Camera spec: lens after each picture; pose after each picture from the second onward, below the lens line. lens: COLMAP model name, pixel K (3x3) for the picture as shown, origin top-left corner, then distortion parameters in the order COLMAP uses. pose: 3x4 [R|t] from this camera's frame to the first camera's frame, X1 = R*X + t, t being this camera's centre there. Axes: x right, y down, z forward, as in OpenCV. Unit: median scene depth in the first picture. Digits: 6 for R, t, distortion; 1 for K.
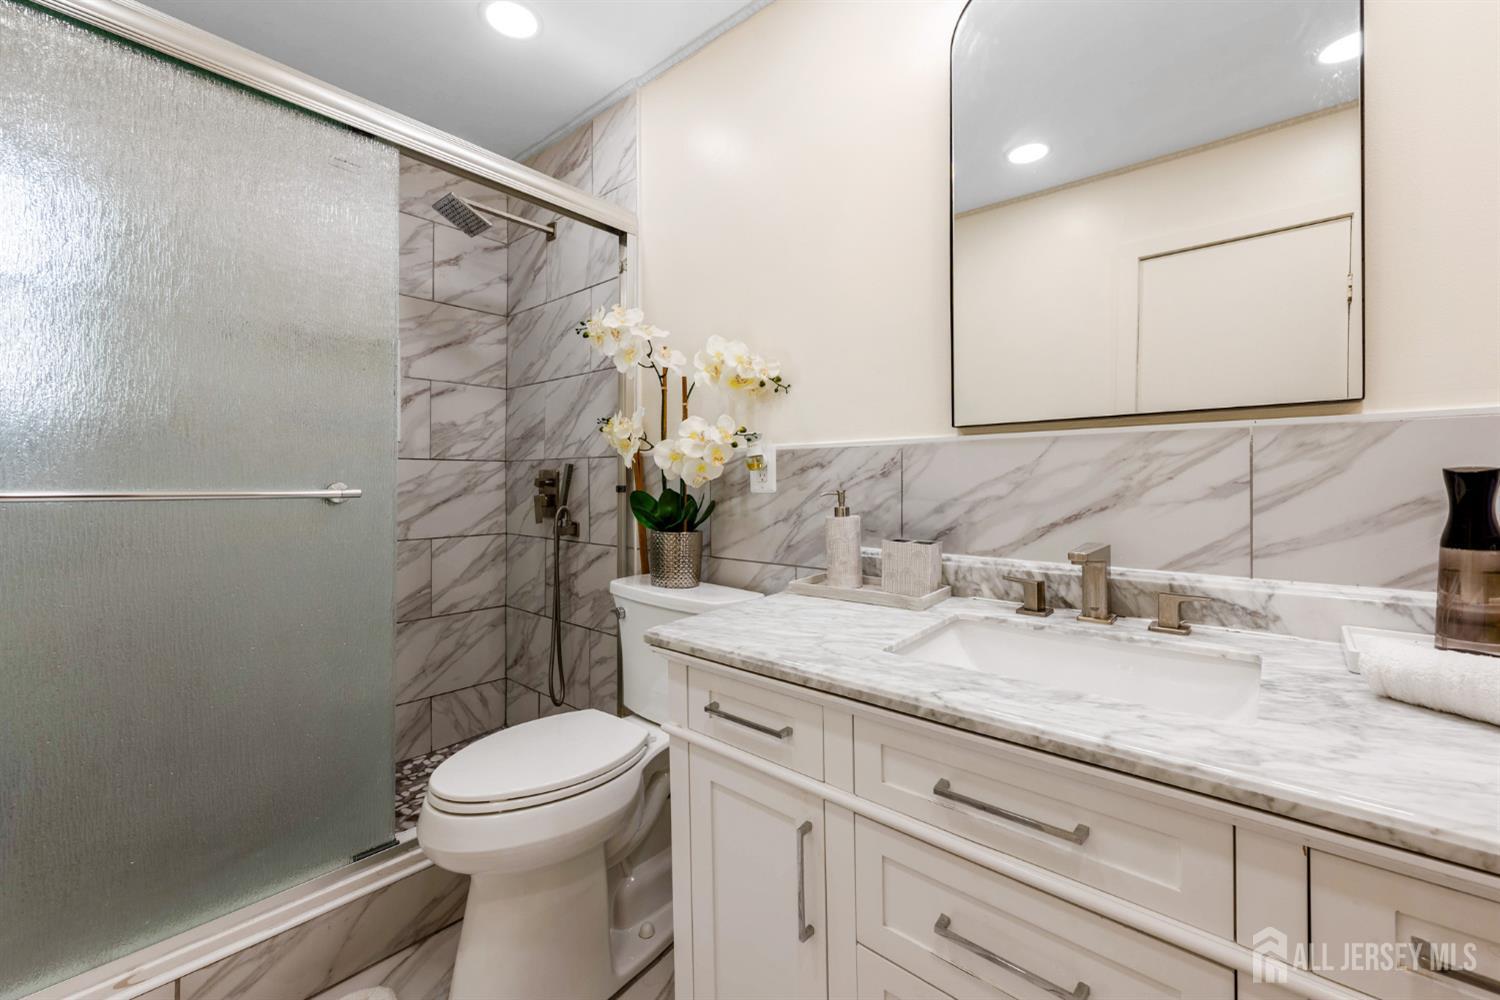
lens RADIAL K [[594.7, 0, 743.9], [0, 594.7, 487.9], [0, 0, 1]] dist [-0.000347, 0.000765]
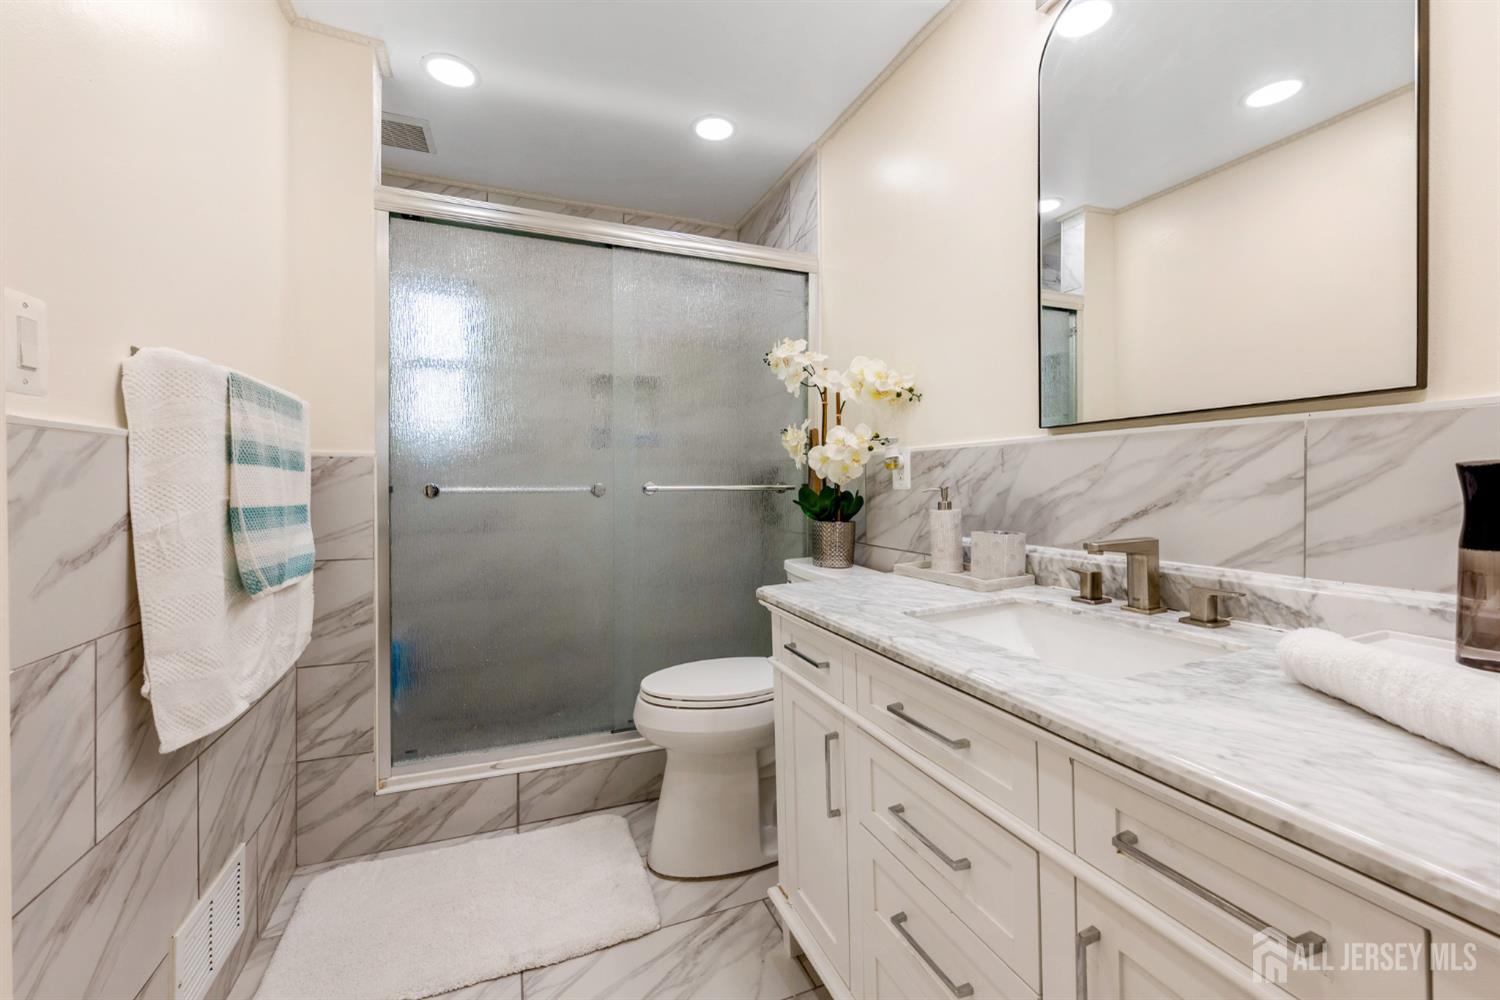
lens RADIAL K [[594.7, 0, 755.1], [0, 594.7, 491.7], [0, 0, 1]] dist [-0.000347, 0.000765]
pose [[0.894951, 0.003993, -0.446146, 0.447483], [0.000087, 0.999958, 0.009123, 0.003734], [0.446164, -0.008204, 0.894914, -0.233407]]
